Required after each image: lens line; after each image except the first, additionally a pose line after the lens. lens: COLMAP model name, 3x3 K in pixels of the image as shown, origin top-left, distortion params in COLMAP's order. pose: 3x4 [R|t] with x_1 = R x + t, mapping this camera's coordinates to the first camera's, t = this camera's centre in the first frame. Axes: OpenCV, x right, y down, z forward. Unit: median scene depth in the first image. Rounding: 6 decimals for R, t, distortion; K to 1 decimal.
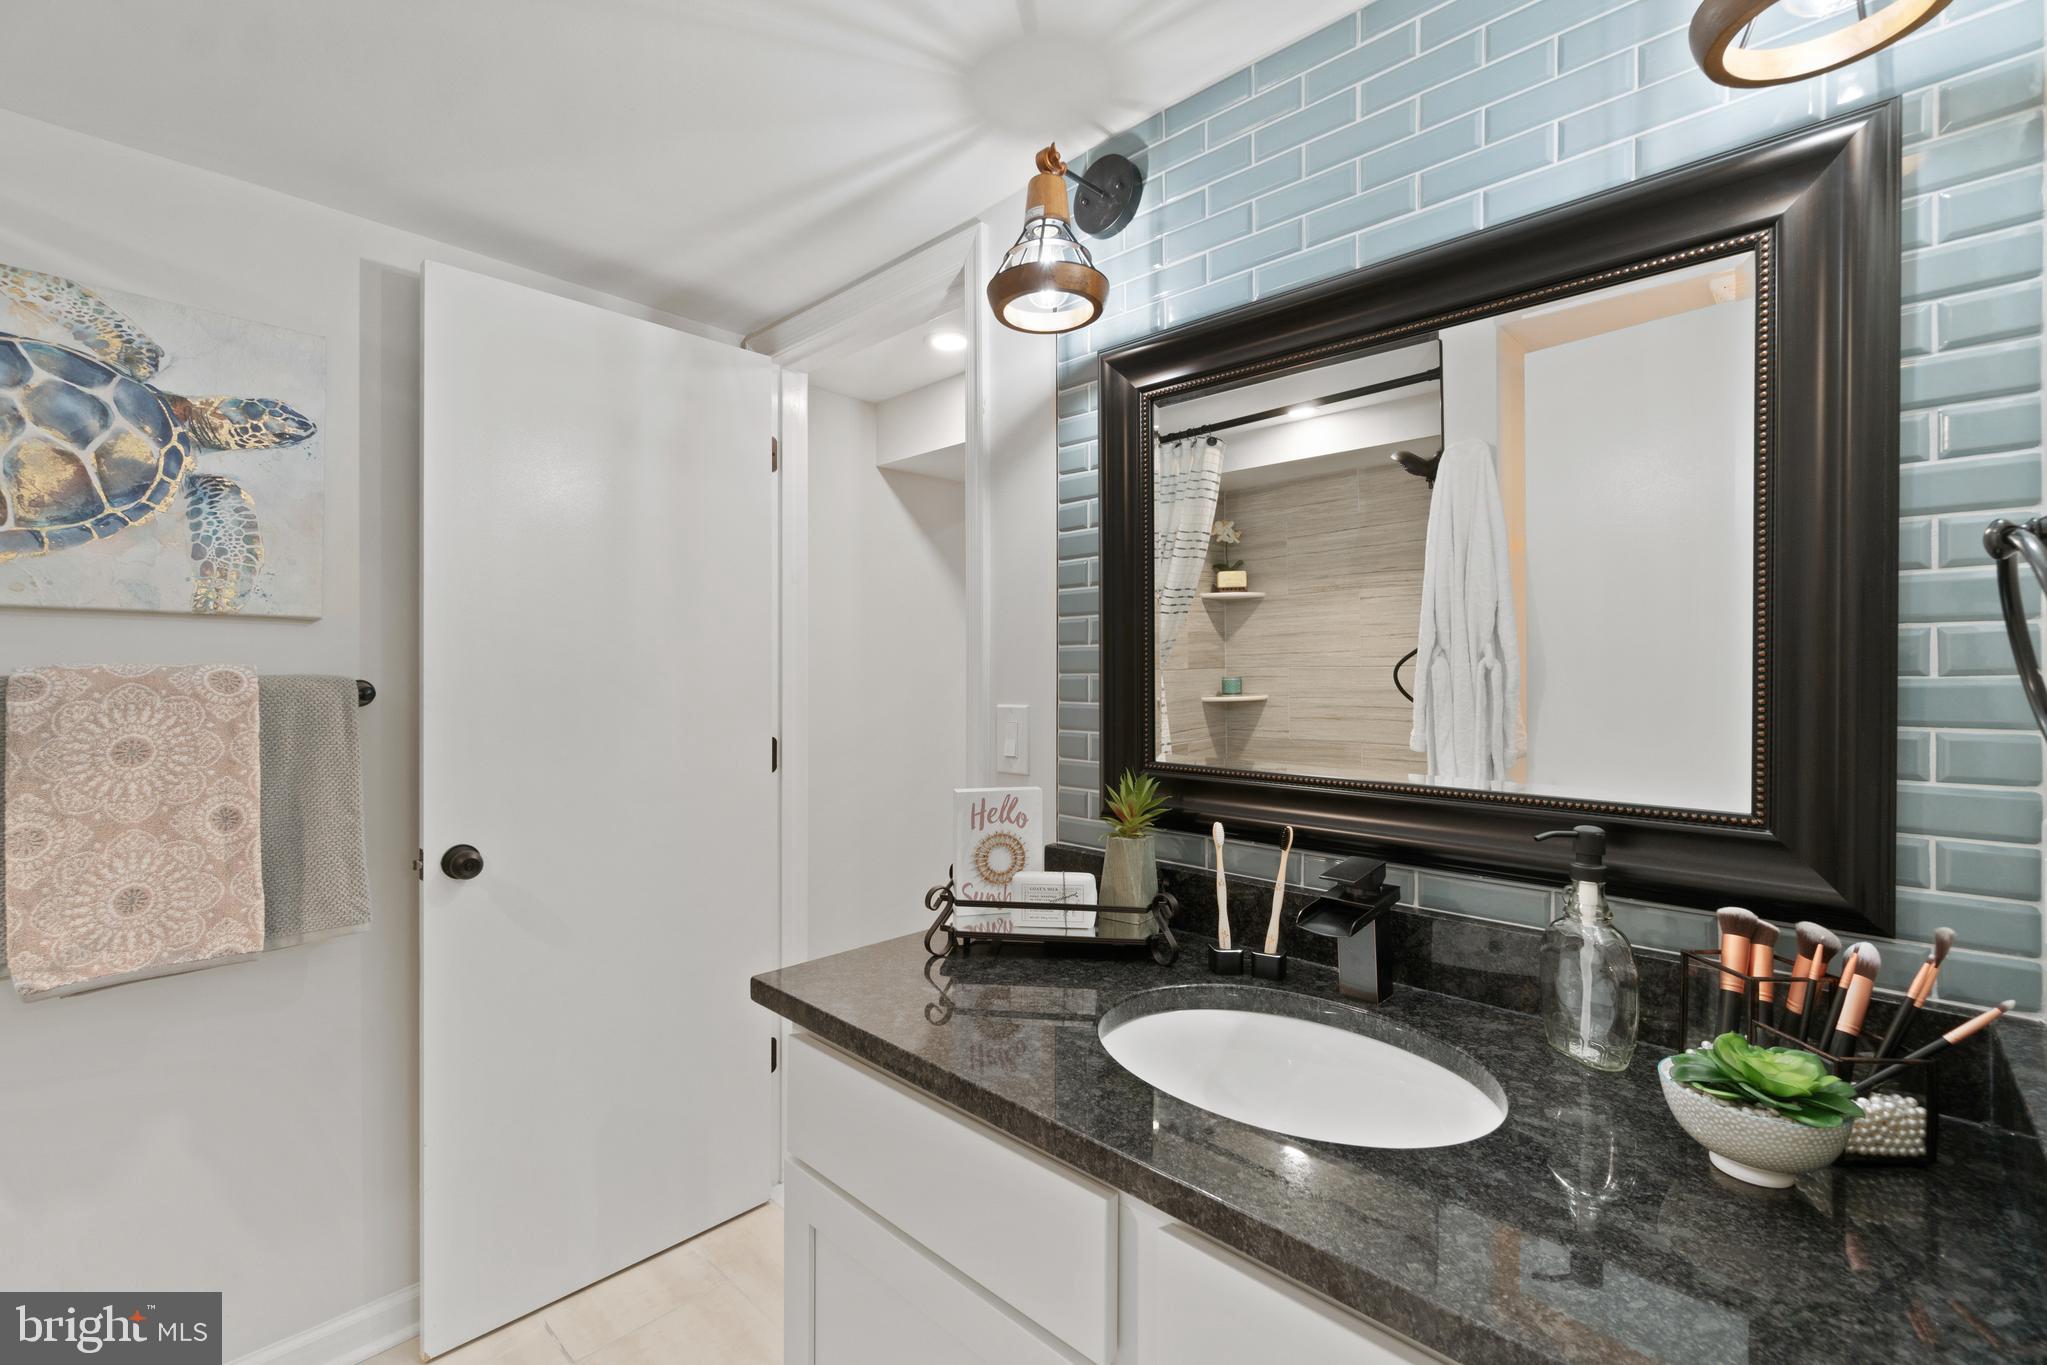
lens RADIAL K [[880.2, 0, 1009.3], [0, 880.2, 674.8], [0, 0, 1]] dist [-0.007860, 0.001704]
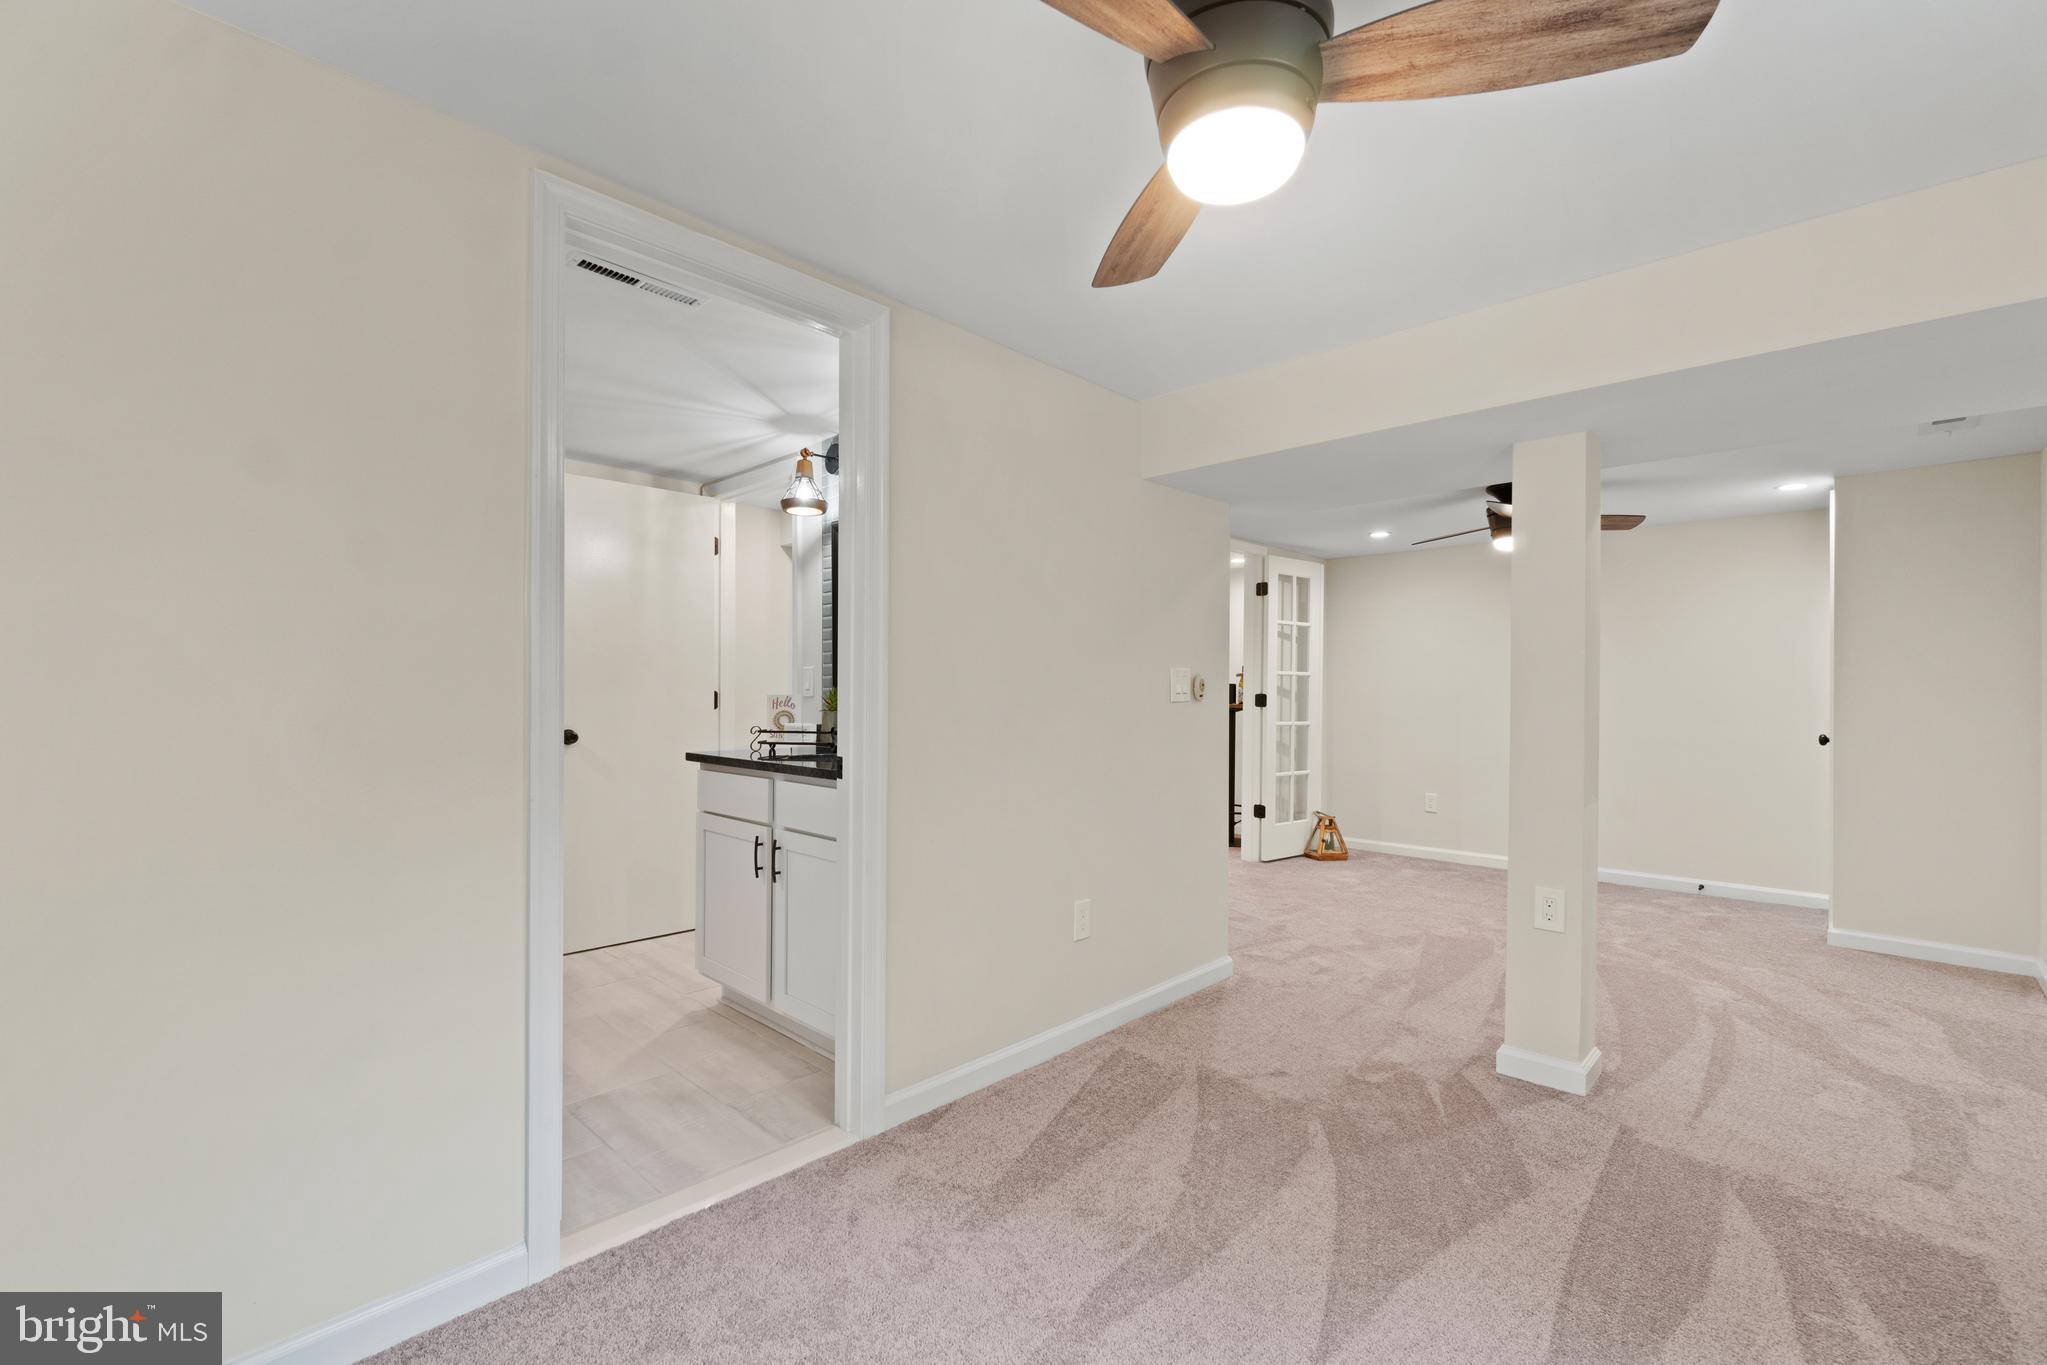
lens RADIAL K [[880.2, 0, 1038.4], [0, 880.2, 690.2], [0, 0, 1]] dist [-0.007860, 0.001704]
pose [[0.999804, 0.004624, 0.019226, 0.483377], [-0.004408, 0.999927, -0.011285, 0.101706], [-0.019277, 0.011198, 0.999751, -1.132741]]
